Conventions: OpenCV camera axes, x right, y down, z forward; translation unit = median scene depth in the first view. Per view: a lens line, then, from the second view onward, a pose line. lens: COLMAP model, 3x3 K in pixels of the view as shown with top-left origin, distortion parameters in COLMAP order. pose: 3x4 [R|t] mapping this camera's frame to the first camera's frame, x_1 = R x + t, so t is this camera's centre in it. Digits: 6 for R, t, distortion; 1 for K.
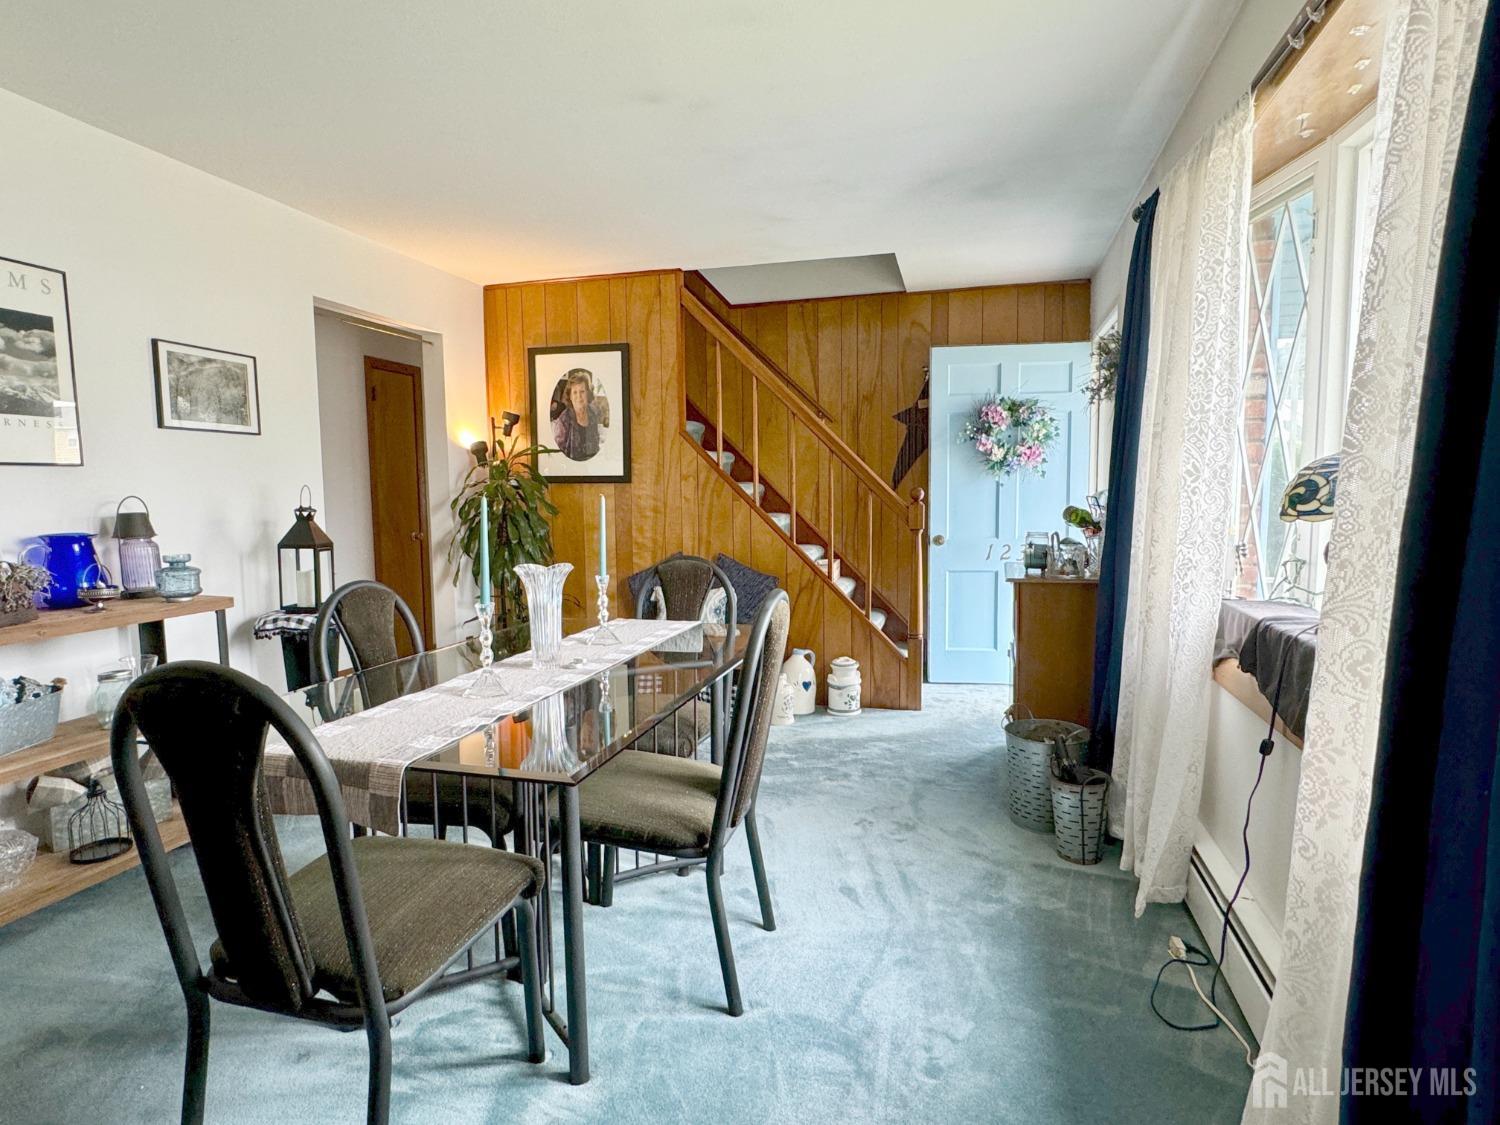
lens RADIAL K [[789.2, 0, 750.3], [0, 789.2, 564.7], [0, 0, 1]] dist [-0.000093, 0.000665]
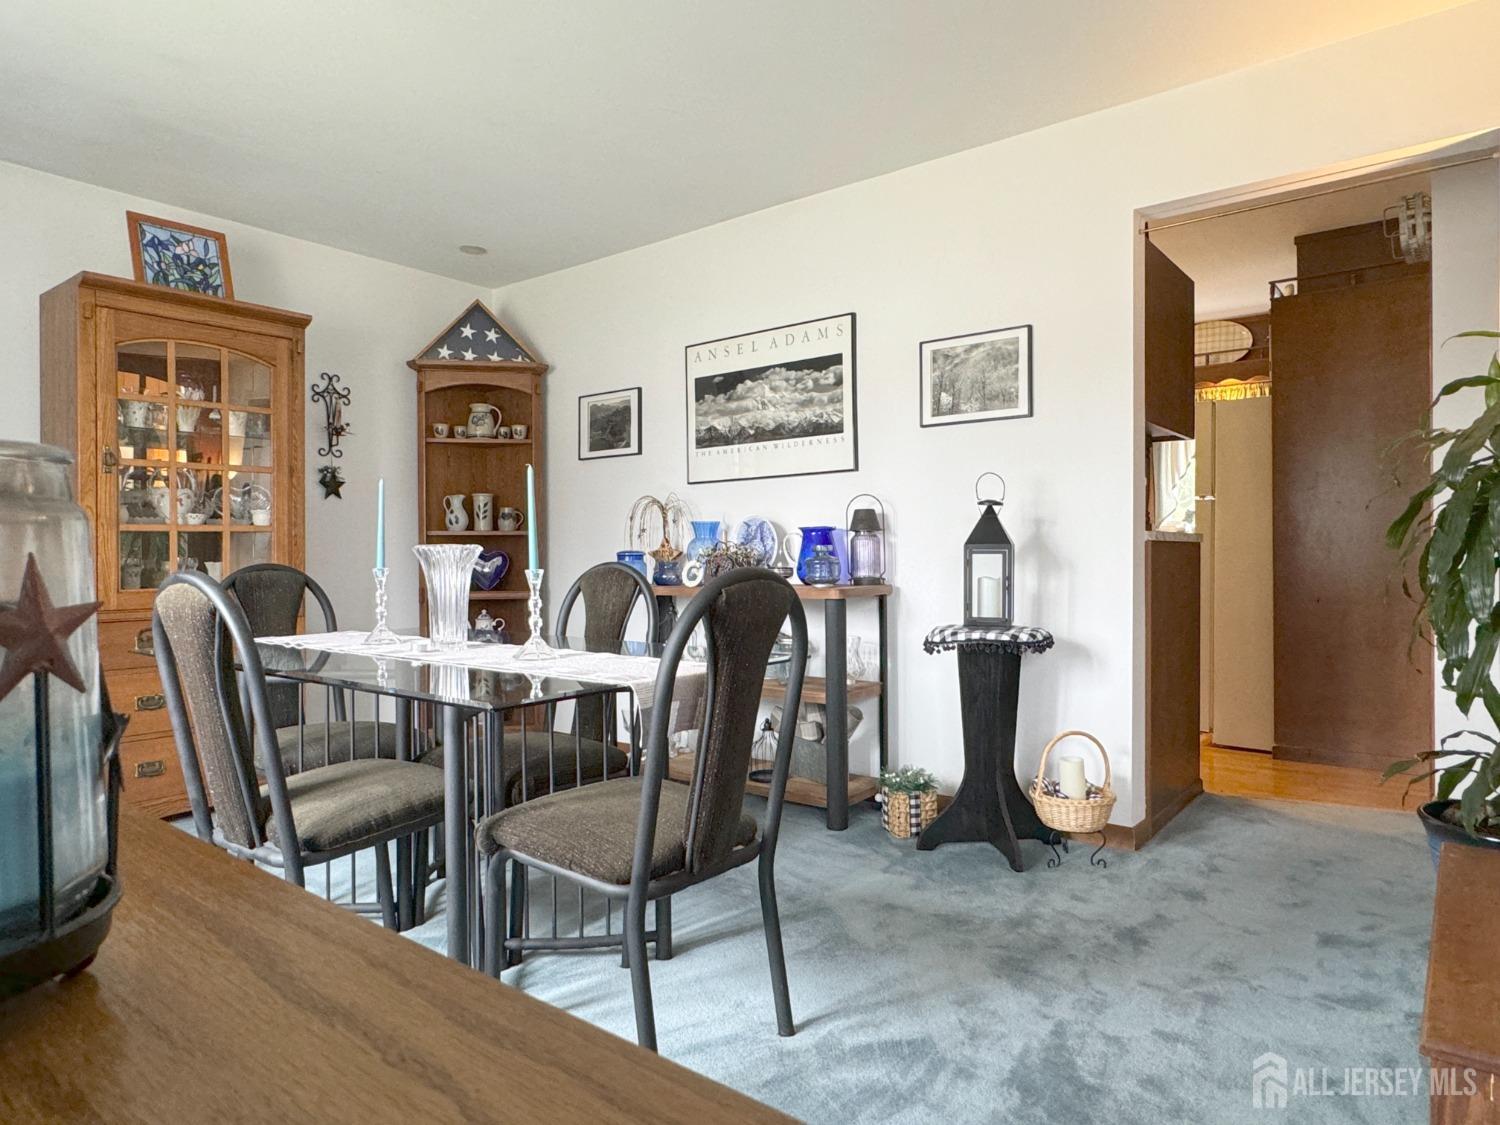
lens RADIAL K [[908.1, 0, 751.5], [0, 908.1, 557.0], [0, 0, 1]] dist [-0.004783, 0.001810]
pose [[-0.395148, 0.007734, -0.918585, 0.420489], [-0.083643, 0.995508, 0.044363, -0.039529], [0.914802, 0.094363, -0.392726, 1.264677]]
